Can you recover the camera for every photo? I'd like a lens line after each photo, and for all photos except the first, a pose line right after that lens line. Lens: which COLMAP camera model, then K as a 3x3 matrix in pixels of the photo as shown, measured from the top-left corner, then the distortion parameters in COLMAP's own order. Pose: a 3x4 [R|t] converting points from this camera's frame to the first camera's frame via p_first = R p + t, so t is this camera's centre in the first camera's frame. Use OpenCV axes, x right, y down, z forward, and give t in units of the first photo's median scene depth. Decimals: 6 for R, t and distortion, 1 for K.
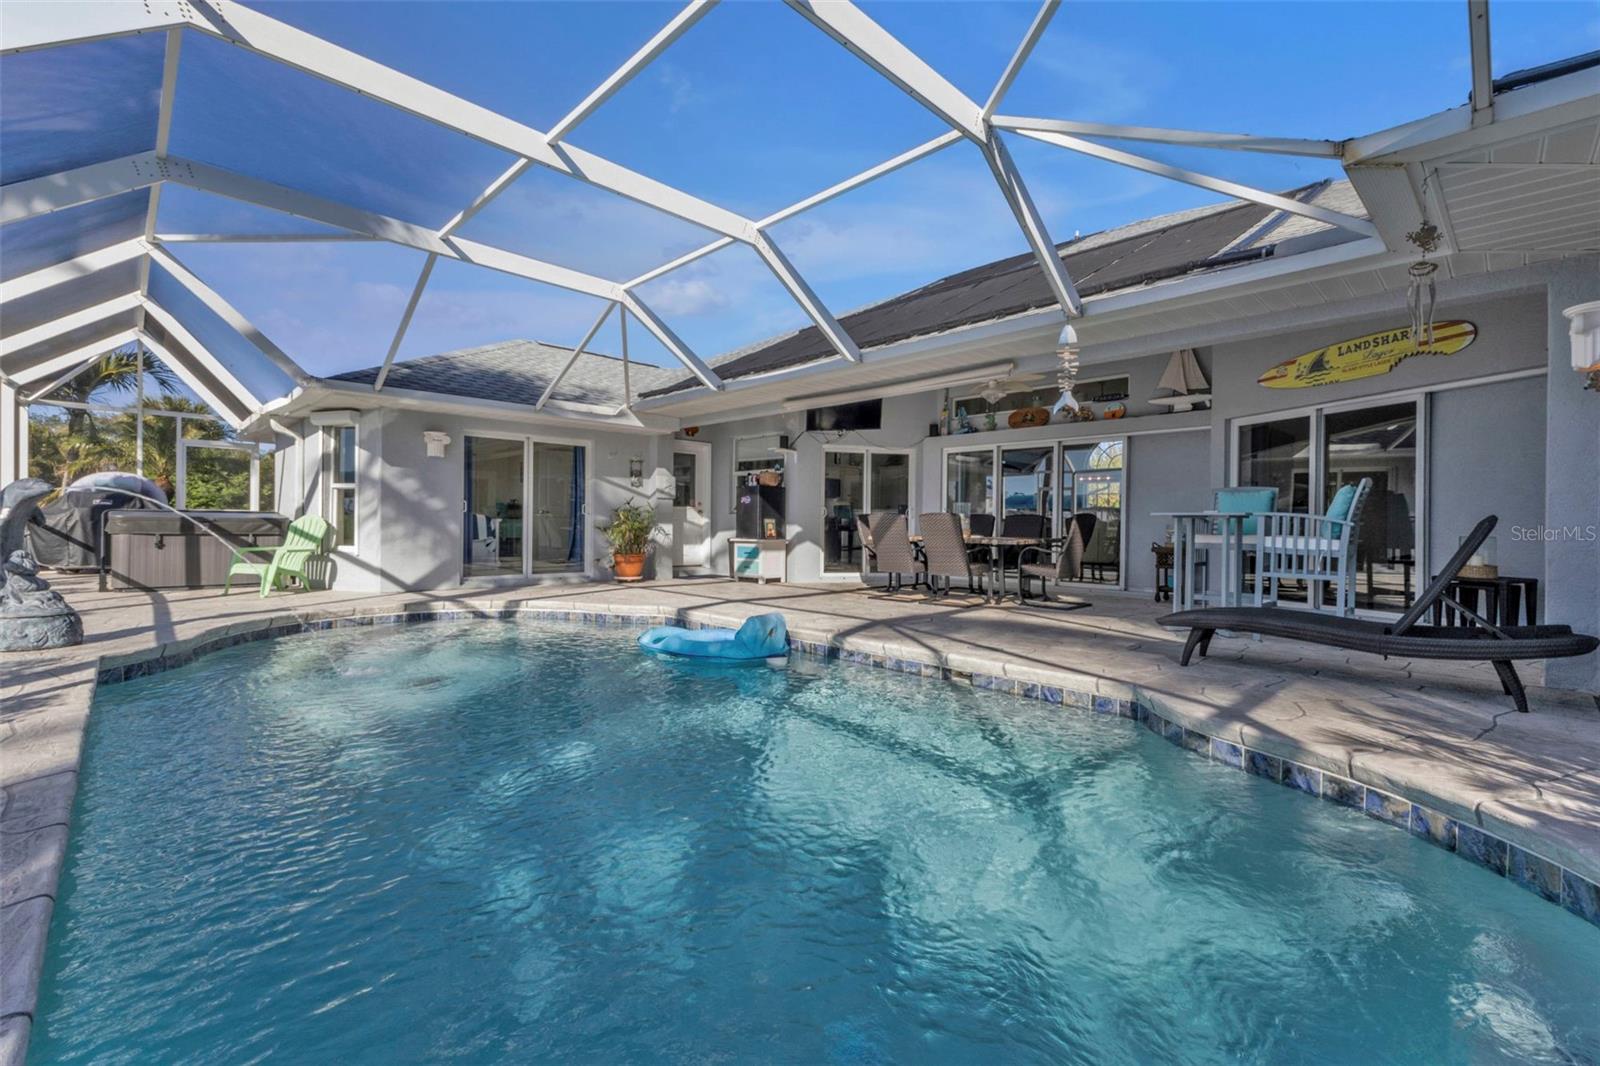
lens RADIAL K [[696.8, 0, 807.2], [0, 696.8, 530.4], [0, 0, 1]] dist [0.014526, -0.001688]
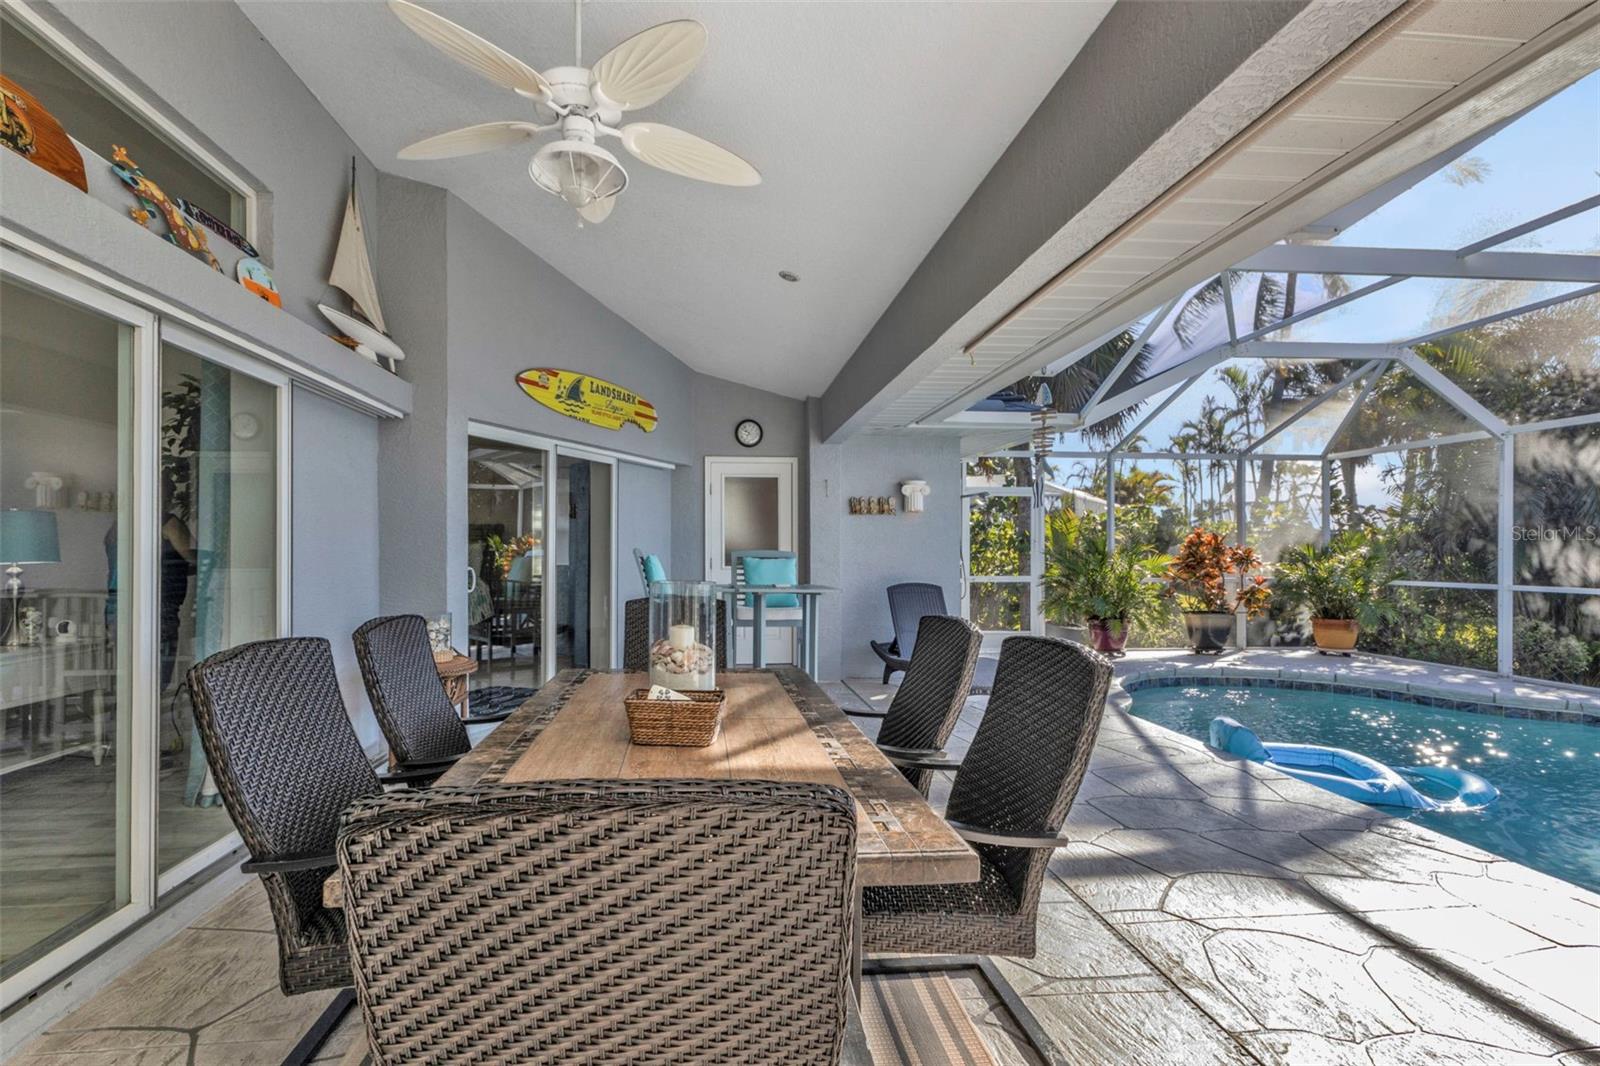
lens RADIAL K [[726.9, 0, 757.5], [0, 726.9, 554.6], [0, 0, 1]] dist [0.015306, 0.000964]
pose [[-0.757365, -0.010345, 0.652909, 0.020291], [-0.007110, 0.999946, 0.007596, -0.045164], [-0.652952, 0.001110, -0.757398, 1.163533]]
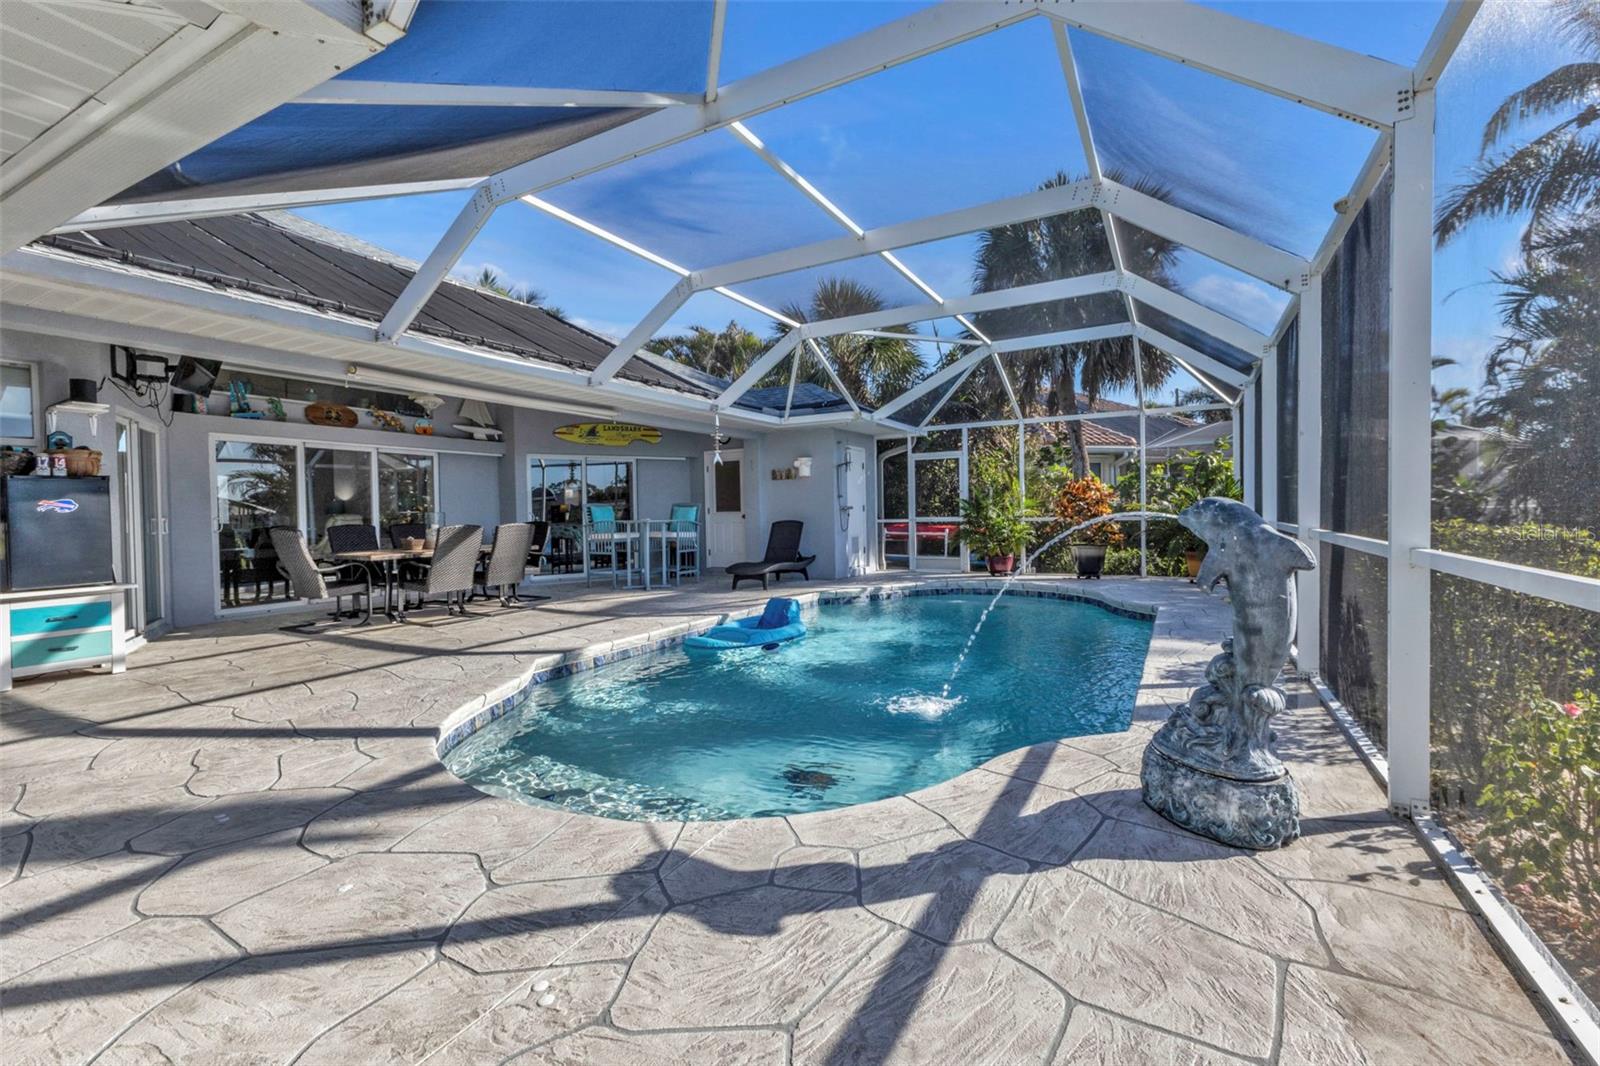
lens RADIAL K [[696.8, 0, 797.2], [0, 696.8, 521.1], [0, 0, 1]] dist [0.014526, -0.001688]
pose [[-0.287573, -0.024412, 0.957448, -0.833489], [0.018653, 0.999343, 0.031082, -0.047867], [-0.957577, 0.026798, -0.286928, 0.791273]]
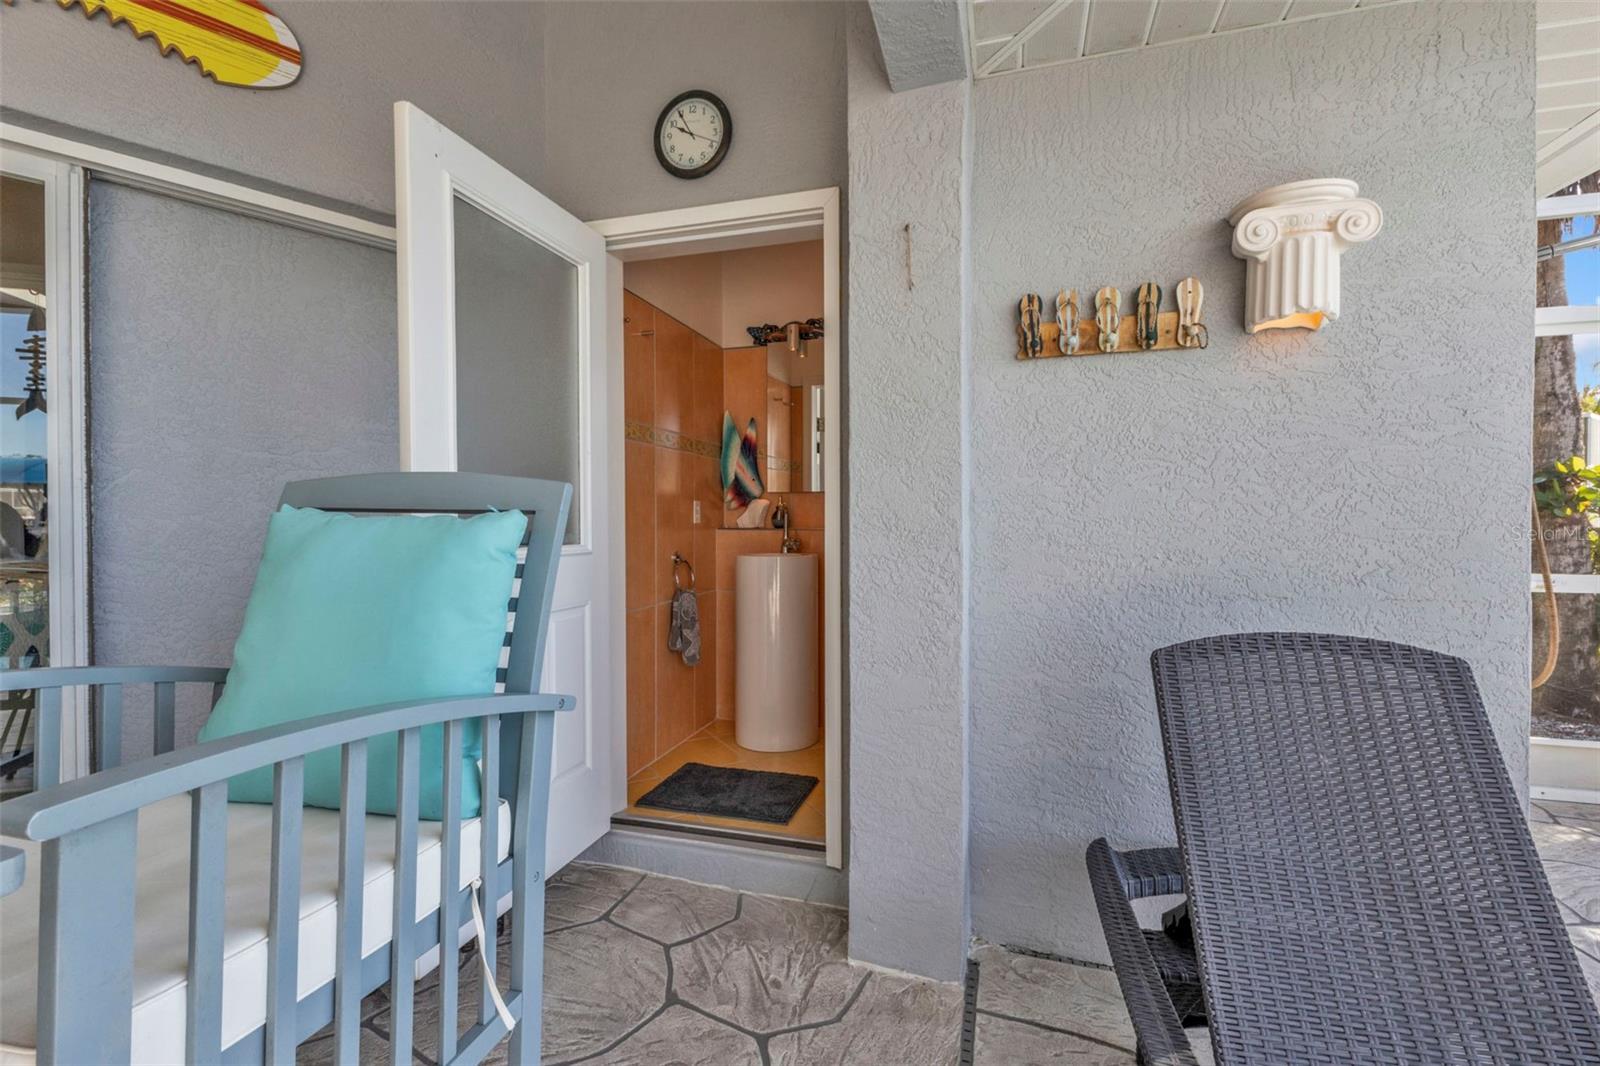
lens RADIAL K [[696.8, 0, 811.5], [0, 696.8, 532.2], [0, 0, 1]] dist [0.014526, -0.001688]
pose [[-0.476094, -0.022127, 0.879116, 0.330316], [-0.004884, 0.999734, 0.022519, -0.036335], [-0.879381, 0.006428, -0.476076, 0.608221]]
